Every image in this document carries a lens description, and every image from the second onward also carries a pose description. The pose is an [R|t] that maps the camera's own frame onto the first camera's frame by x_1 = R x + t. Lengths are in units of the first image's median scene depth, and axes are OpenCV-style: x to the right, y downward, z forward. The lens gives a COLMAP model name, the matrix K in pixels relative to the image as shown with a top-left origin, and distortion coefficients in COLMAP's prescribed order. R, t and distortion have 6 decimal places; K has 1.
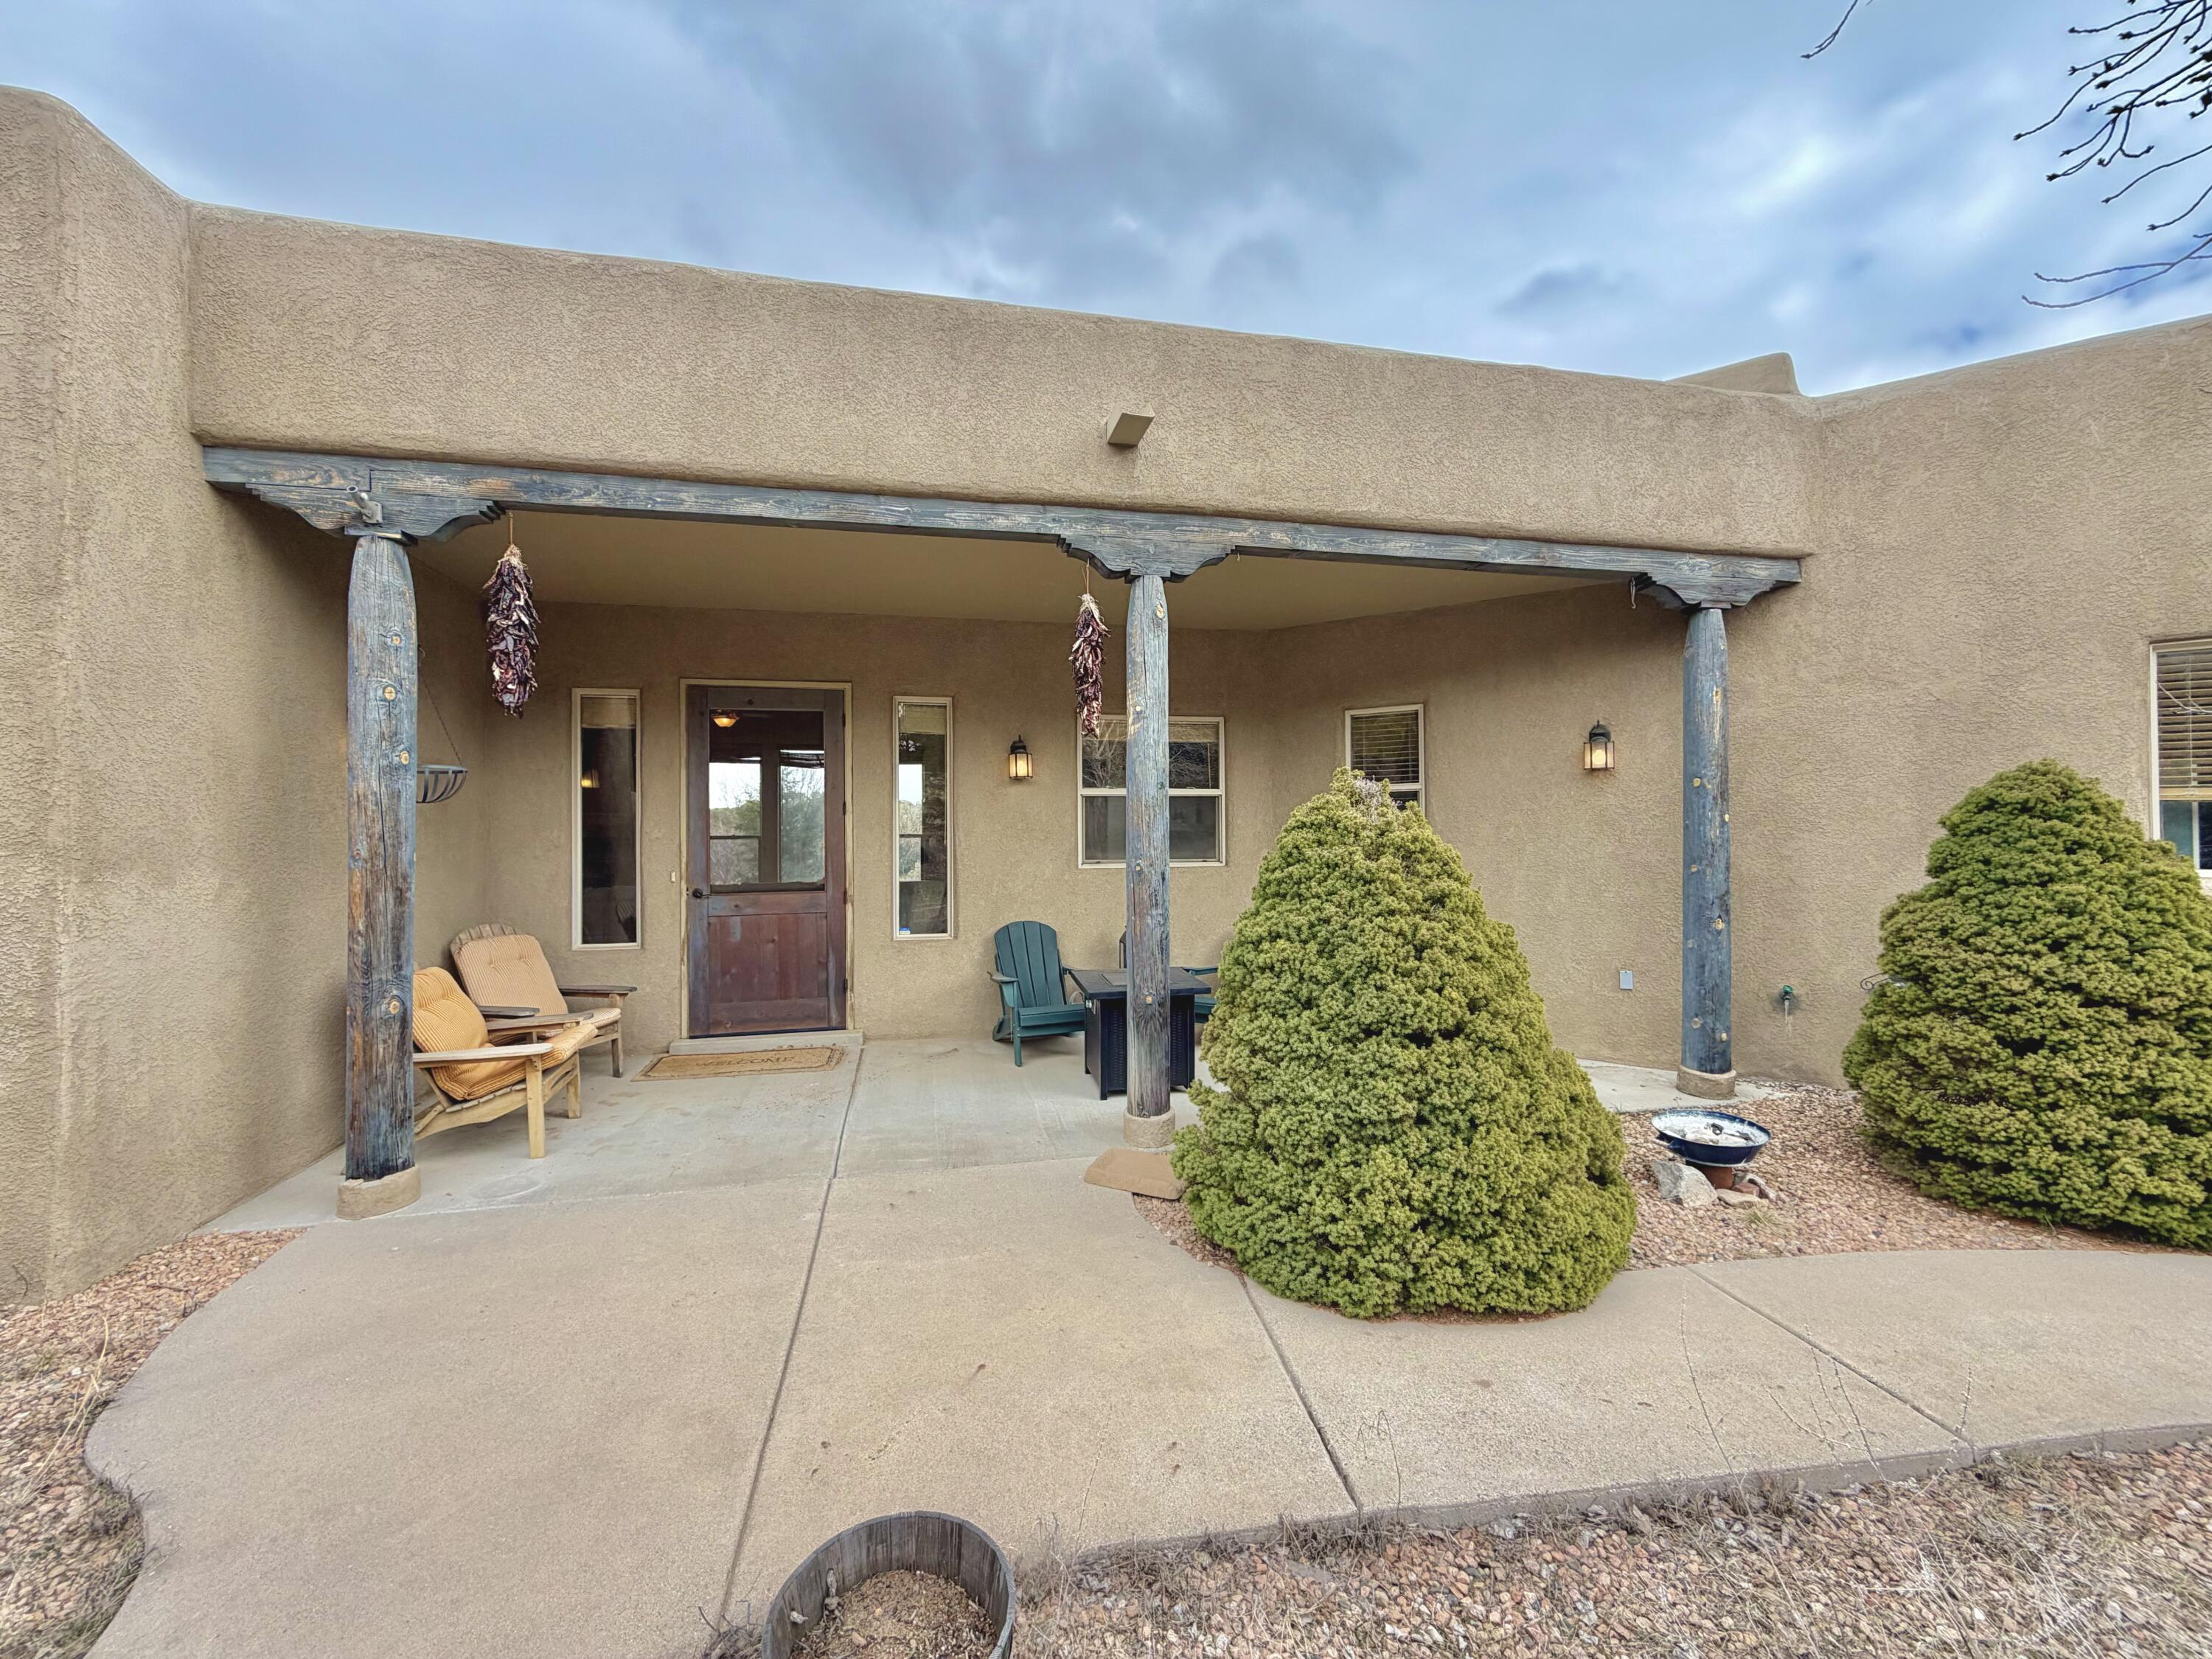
lens RADIAL K [[872.5, 0, 1106.0], [0, 872.5, 829.5], [0, 0, 1]] dist [-0.000974, -0.000231]
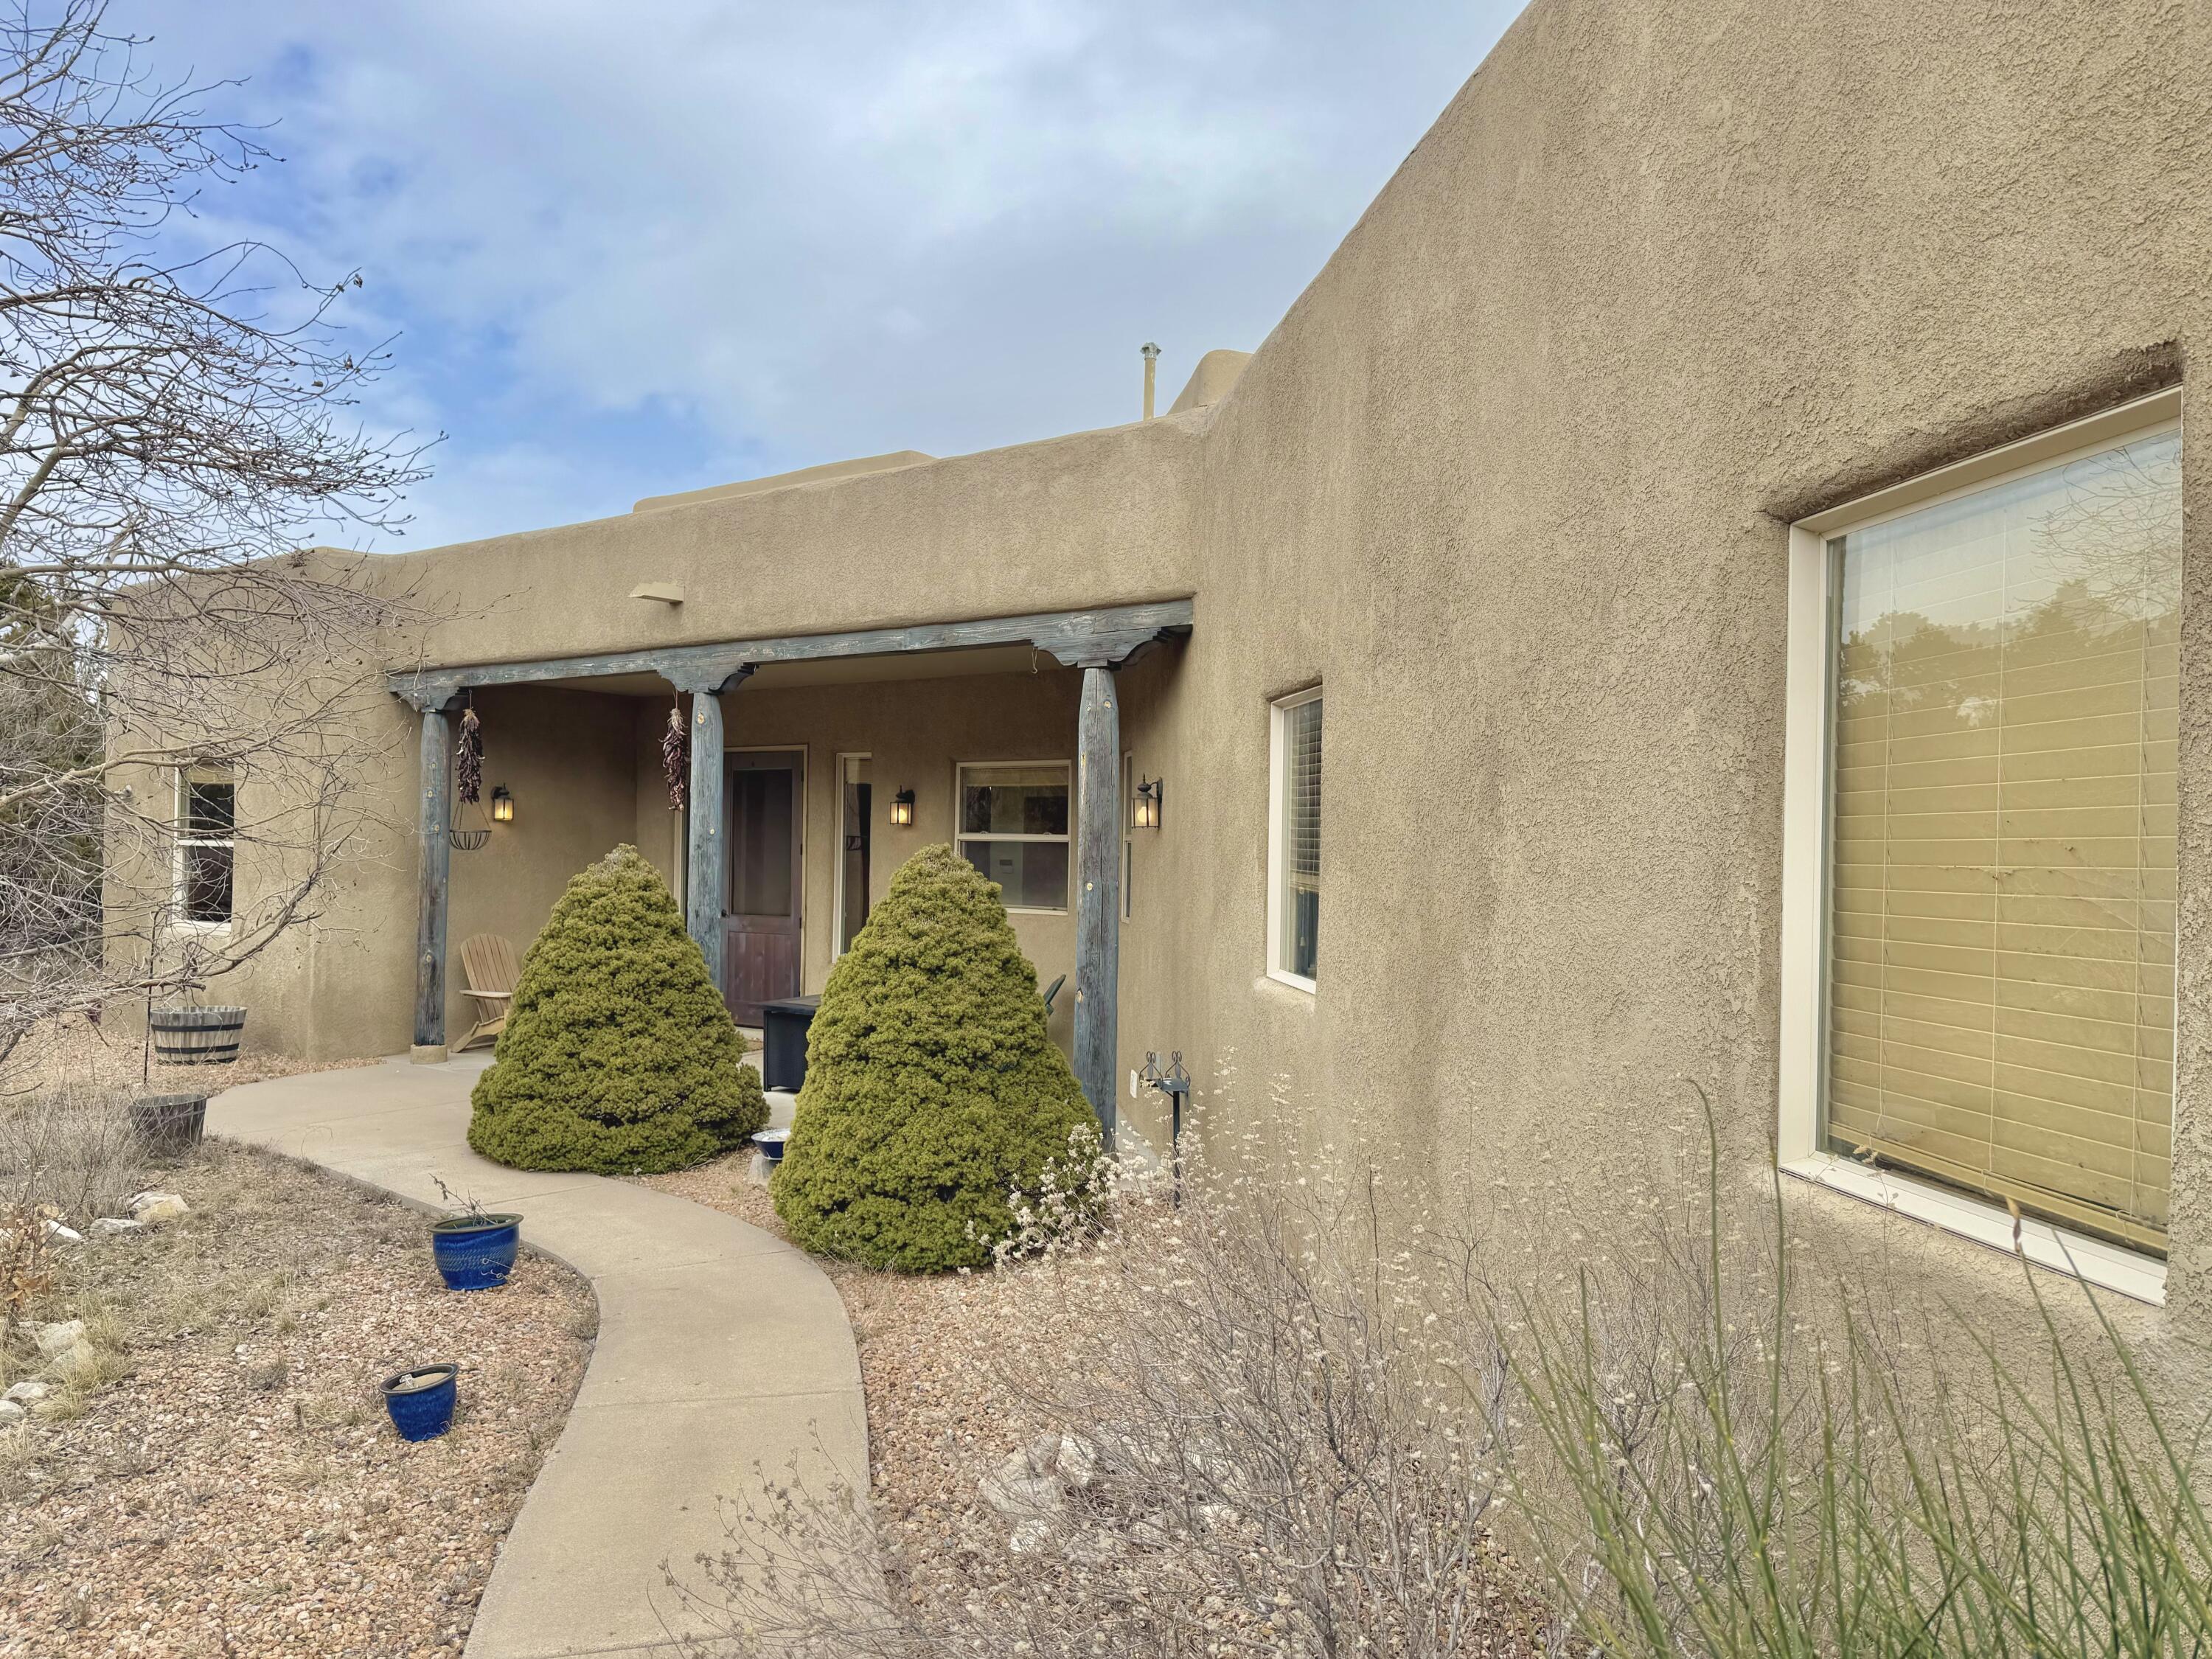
lens RADIAL K [[1532.7, 0, 1106.0], [0, 1532.7, 829.5], [0, 0, 1]] dist [0.130247, -0.155009]
pose [[0.654354, 0.013652, -0.756065, 2.274347], [-0.014343, 0.999881, 0.005642, -0.098845], [0.756052, 0.007153, 0.654472, -0.097466]]
